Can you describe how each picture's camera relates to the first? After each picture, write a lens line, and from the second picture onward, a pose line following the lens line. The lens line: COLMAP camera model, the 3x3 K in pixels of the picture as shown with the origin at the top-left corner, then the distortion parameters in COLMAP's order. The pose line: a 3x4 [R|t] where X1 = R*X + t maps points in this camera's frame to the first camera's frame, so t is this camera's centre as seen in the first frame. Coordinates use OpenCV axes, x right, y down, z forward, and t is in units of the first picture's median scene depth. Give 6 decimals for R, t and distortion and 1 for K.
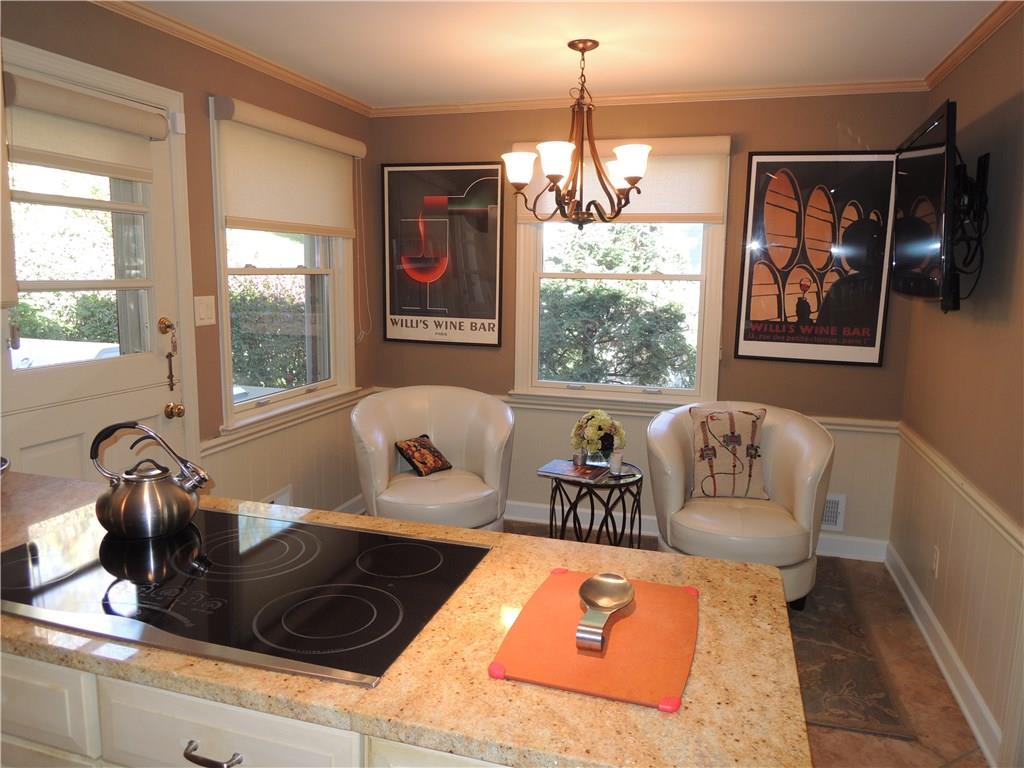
lens RADIAL K [[734.3, 0, 506.9], [0, 734.3, 381.9], [0, 0, 1]] dist [-0.002651, -0.012496]
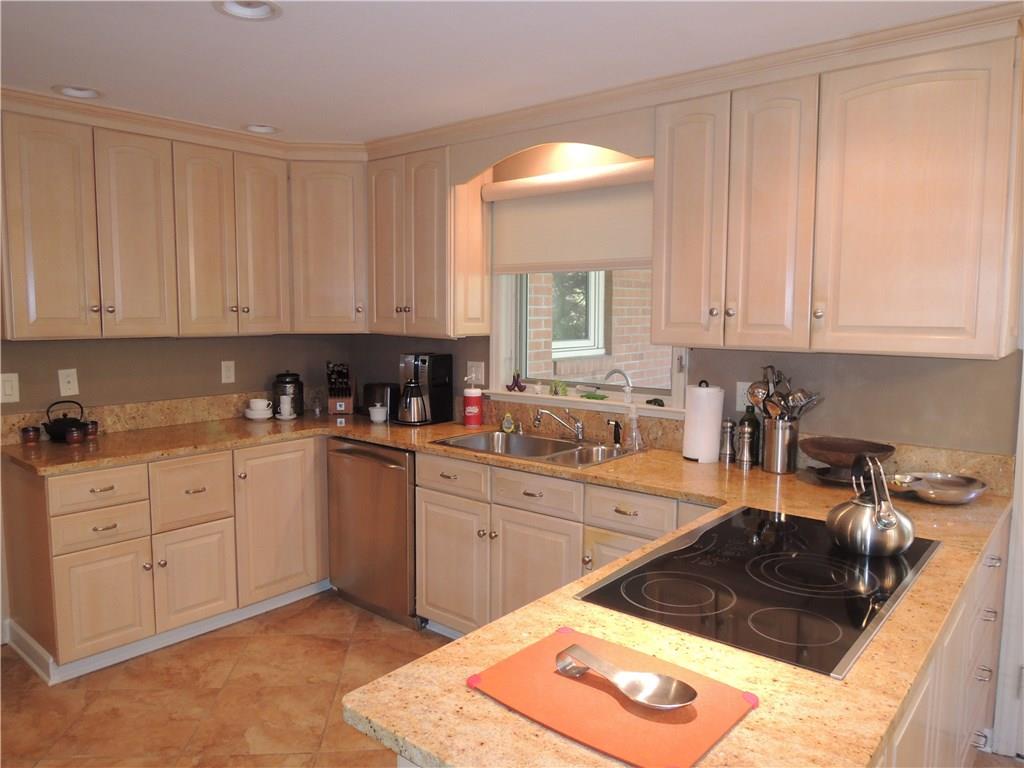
lens RADIAL K [[734.3, 0, 509.2], [0, 734.3, 382.5], [0, 0, 1]] dist [-0.002651, -0.012496]
pose [[-0.406617, 0.078590, -0.910212, 0.325598], [-0.144403, 0.978241, 0.148972, -0.060813], [0.902115, 0.192012, -0.386420, 0.366298]]
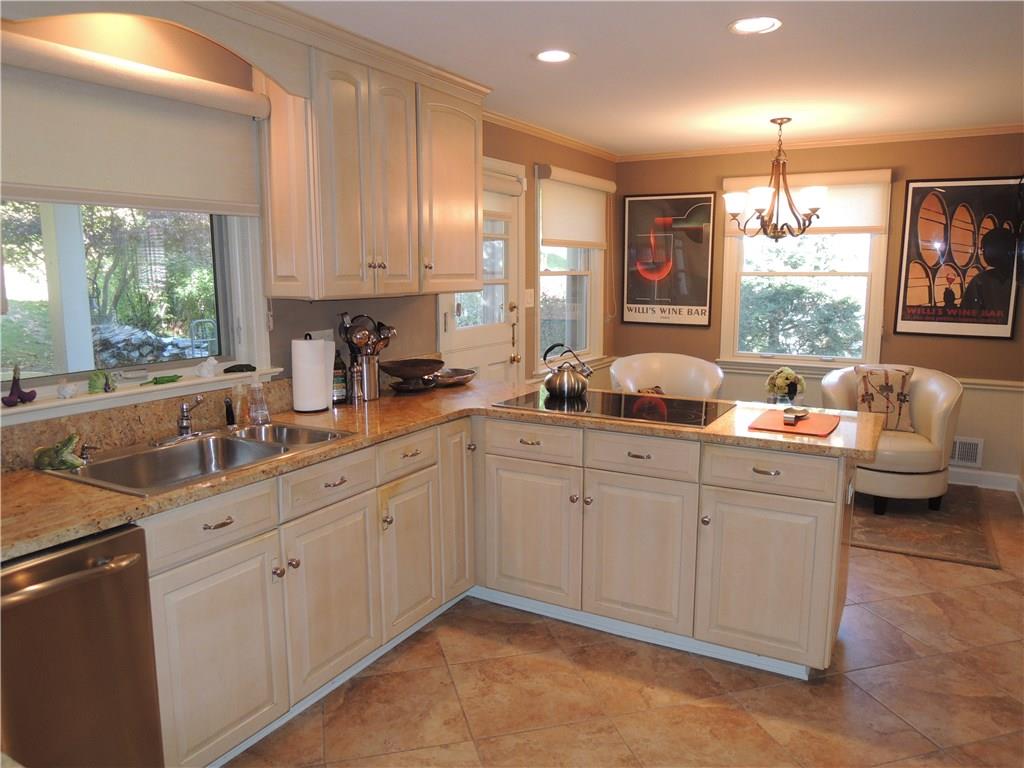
lens RADIAL K [[734.3, 0, 515.3], [0, 734.3, 383.6], [0, 0, 1]] dist [-0.002651, -0.012496]
pose [[0.976285, 0.017734, -0.215761, -0.074154], [-0.017872, 0.999839, 0.001311, 0.071025], [0.215749, 0.002576, 0.976445, -0.464733]]
